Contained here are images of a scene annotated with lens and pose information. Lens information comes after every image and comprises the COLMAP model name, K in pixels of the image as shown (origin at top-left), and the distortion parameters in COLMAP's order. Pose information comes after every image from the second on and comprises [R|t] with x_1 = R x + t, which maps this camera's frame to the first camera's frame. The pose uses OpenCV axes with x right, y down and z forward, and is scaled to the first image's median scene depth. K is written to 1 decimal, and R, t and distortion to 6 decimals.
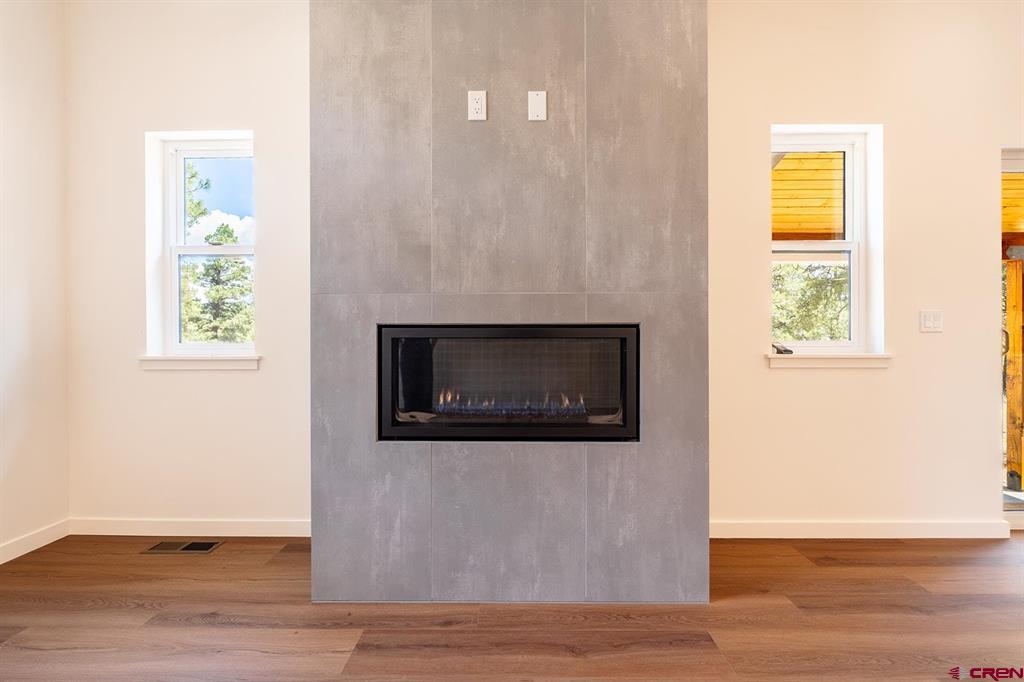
lens RADIAL K [[447.8, 0, 527.6], [0, 447.8, 340.8], [0, 0, 1]] dist [-0.003500, -0.000057]
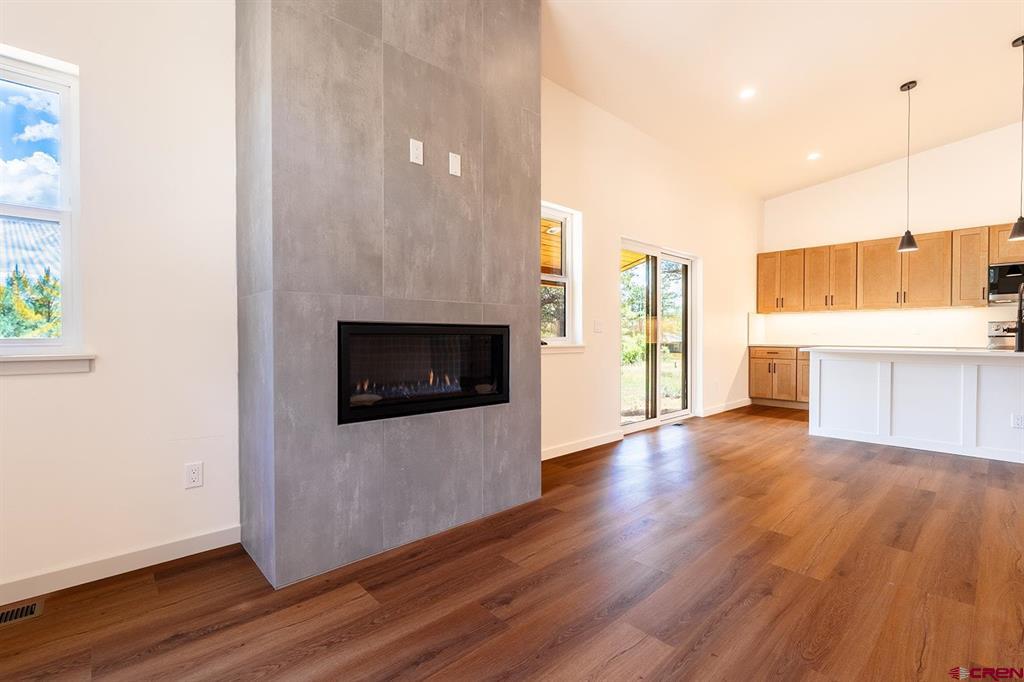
lens RADIAL K [[456.6, 0, 512.0], [0, 456.6, 341.0], [0, 0, 1]] dist [-0.000817, -0.000118]
pose [[0.725720, -0.004511, 0.687975, -0.811583], [-0.001209, 0.999969, 0.007832, 0.002663], [-0.687989, -0.006516, 0.725692, -0.135197]]
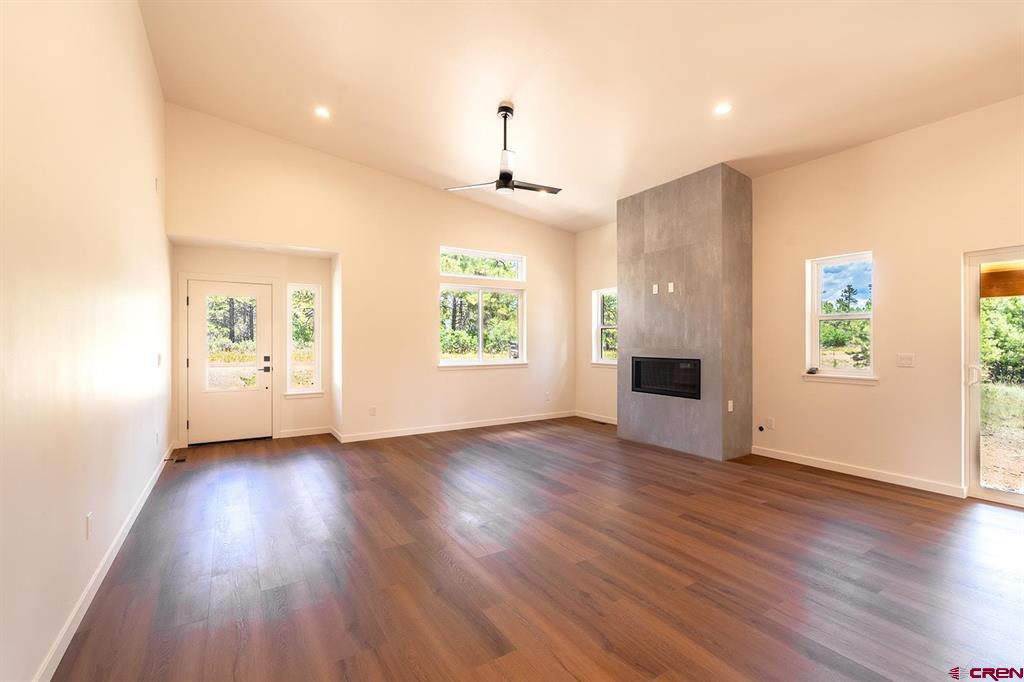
lens RADIAL K [[443.1, 0, 512.0], [0, 443.1, 341.0], [0, 0, 1]] dist [-0.003547, -0.000062]
pose [[0.537334, -0.001579, -0.843368, 2.003744], [-0.001544, 0.999995, -0.002856, -0.145720], [0.843368, 0.002836, 0.537329, -1.564168]]
